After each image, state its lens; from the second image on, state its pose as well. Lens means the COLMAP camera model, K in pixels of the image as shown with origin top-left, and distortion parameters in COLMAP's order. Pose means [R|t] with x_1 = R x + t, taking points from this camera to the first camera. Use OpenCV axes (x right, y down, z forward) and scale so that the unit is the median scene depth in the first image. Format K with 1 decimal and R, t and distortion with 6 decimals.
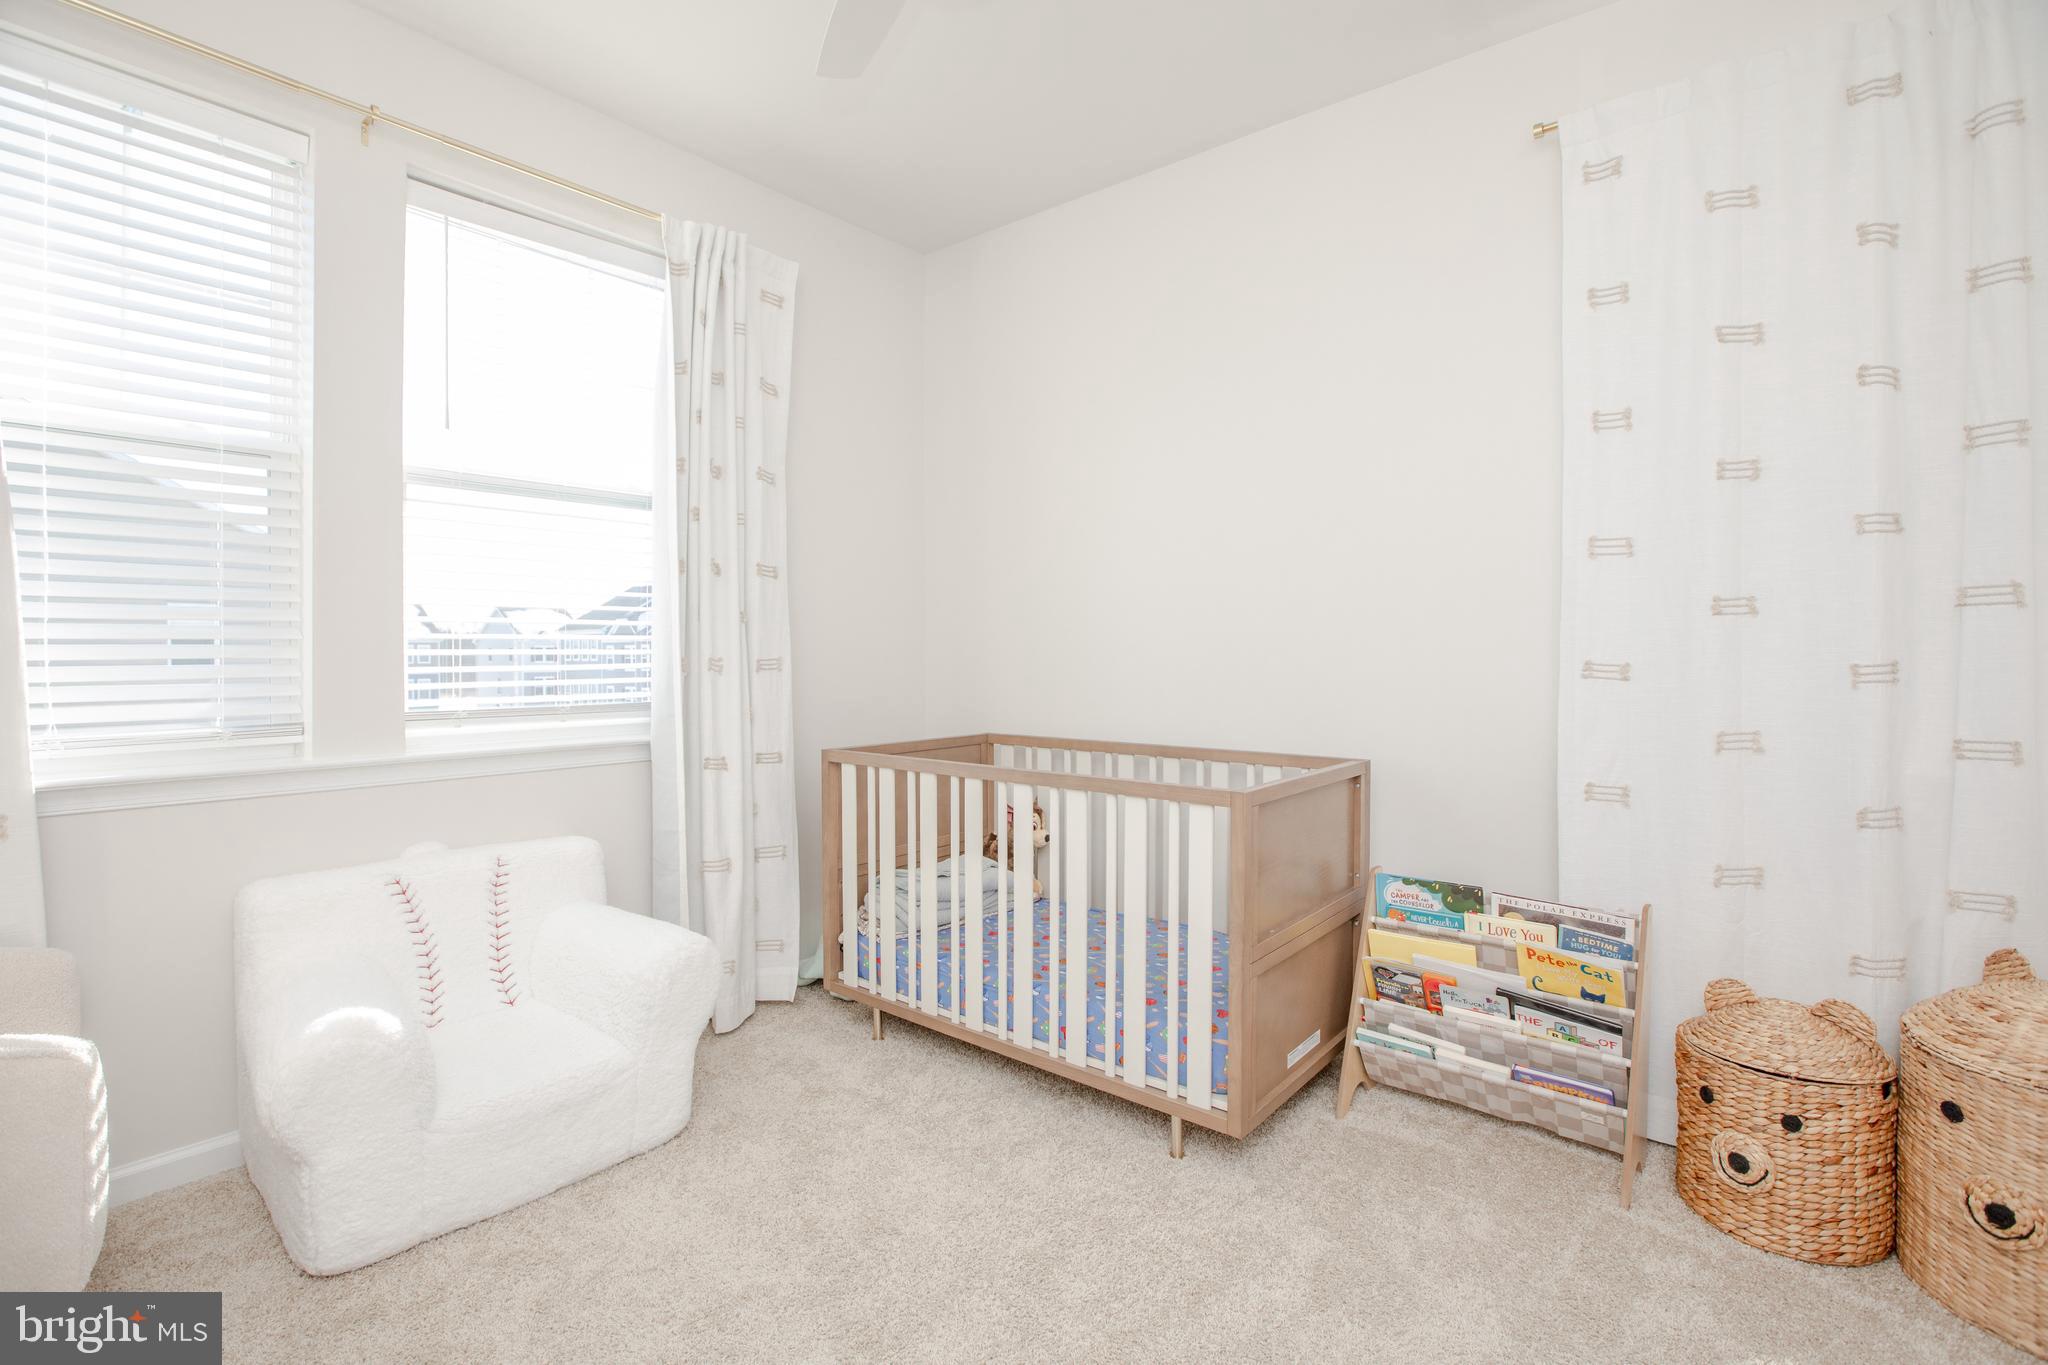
lens RADIAL K [[933.5, 0, 1017.1], [0, 933.5, 667.7], [0, 0, 1]] dist [-0.036172, 0.016051]
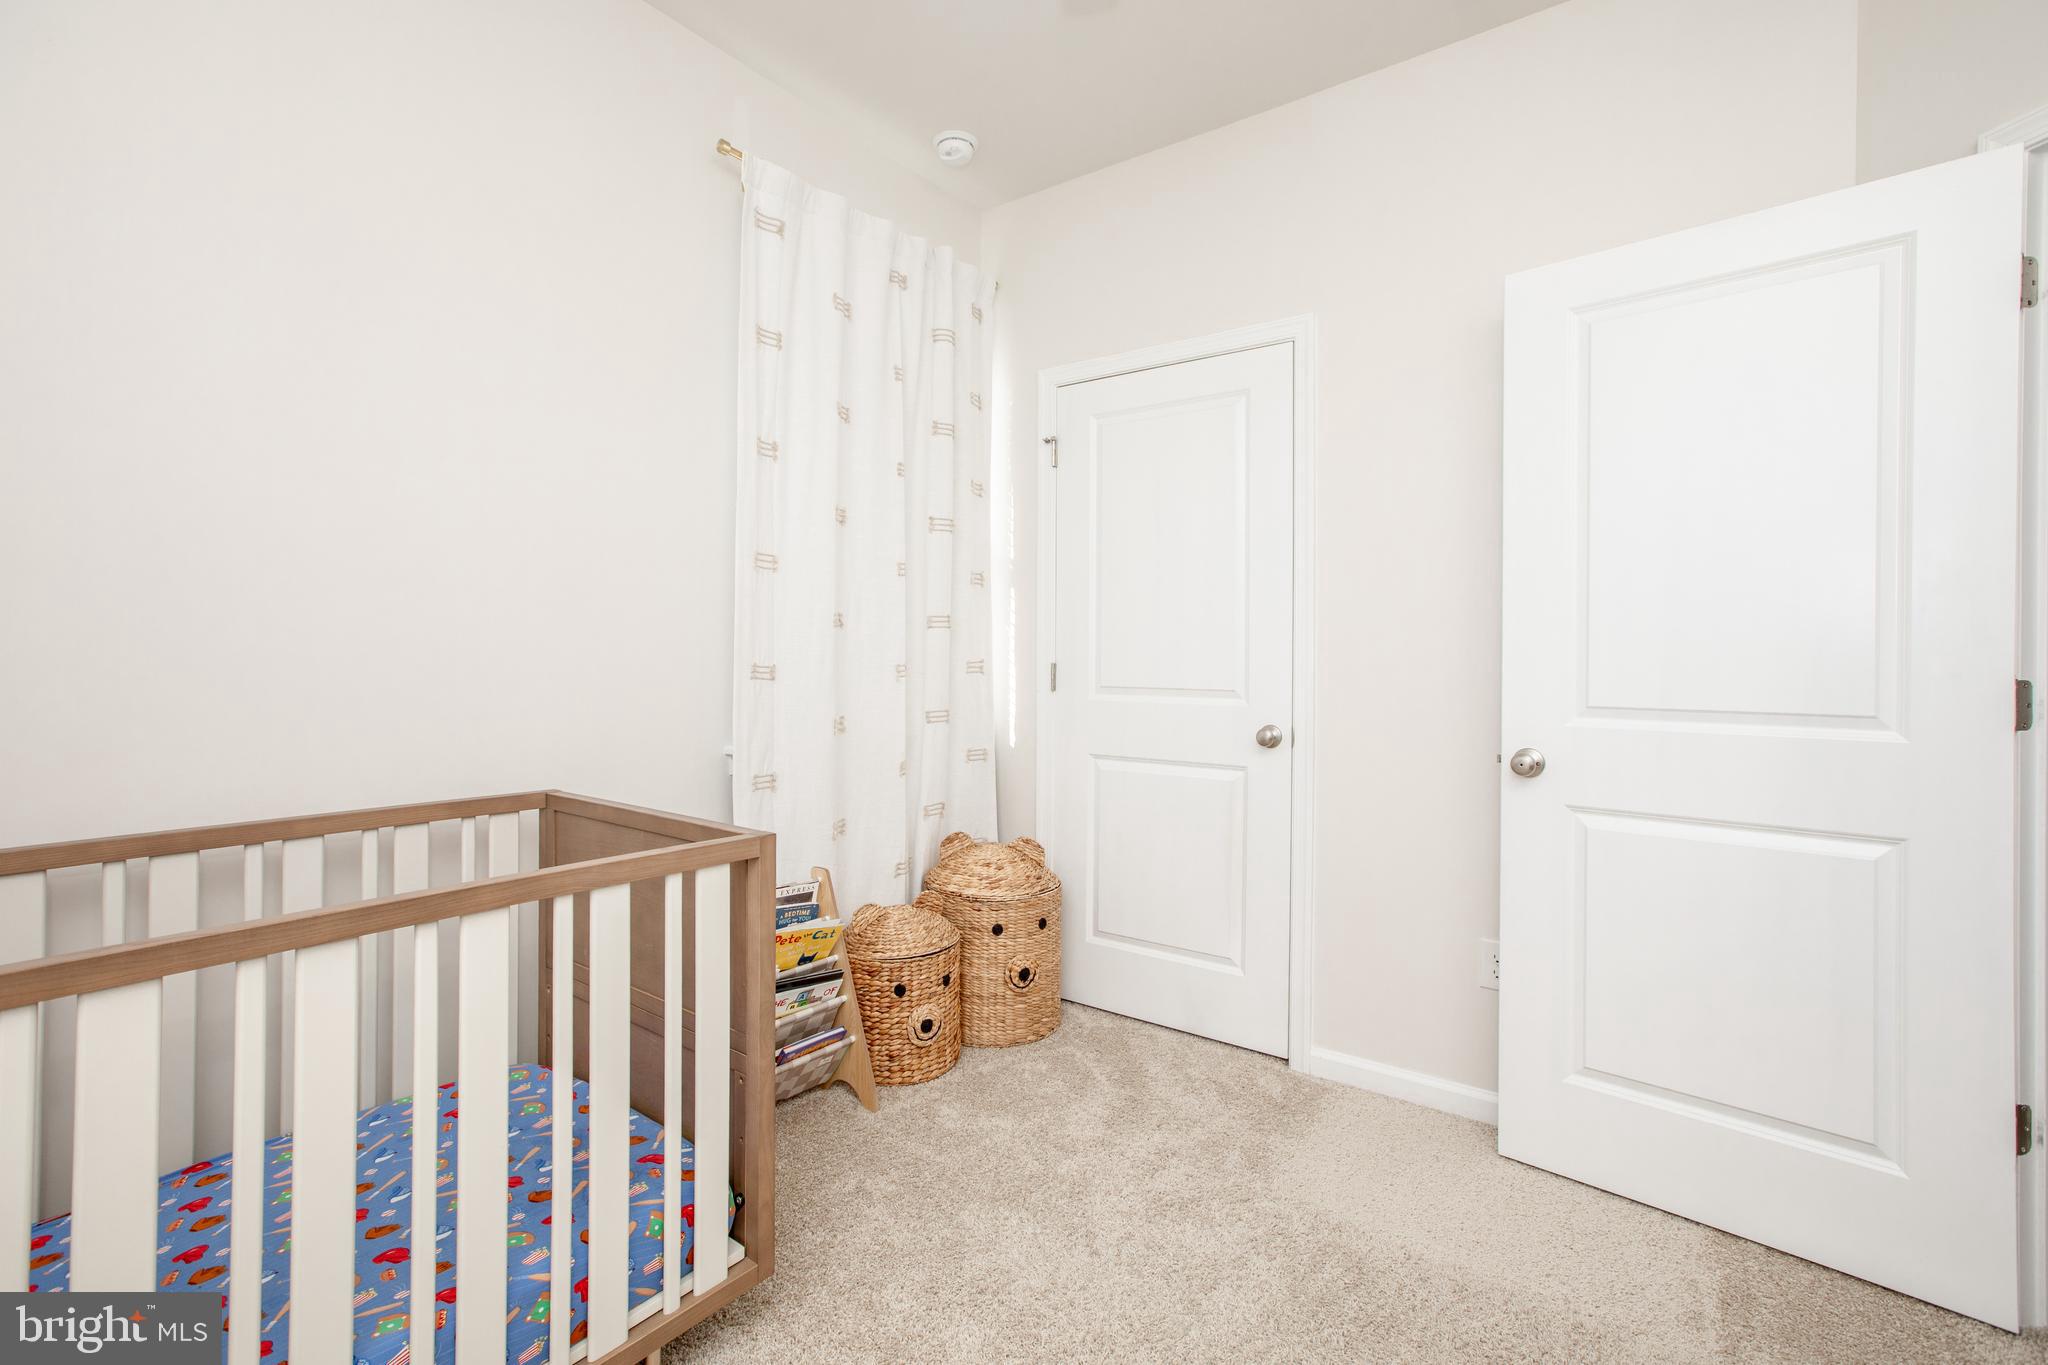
lens RADIAL K [[898.5, 0, 1024.0], [0, 898.5, 682.5], [0, 0, 1]] dist [-0.002642, -0.000175]
pose [[-0.066929, 0.004639, 0.997747, -0.503076], [0.010646, 0.999936, -0.003935, 0.025431], [-0.997701, 0.010359, -0.066974, 0.819078]]
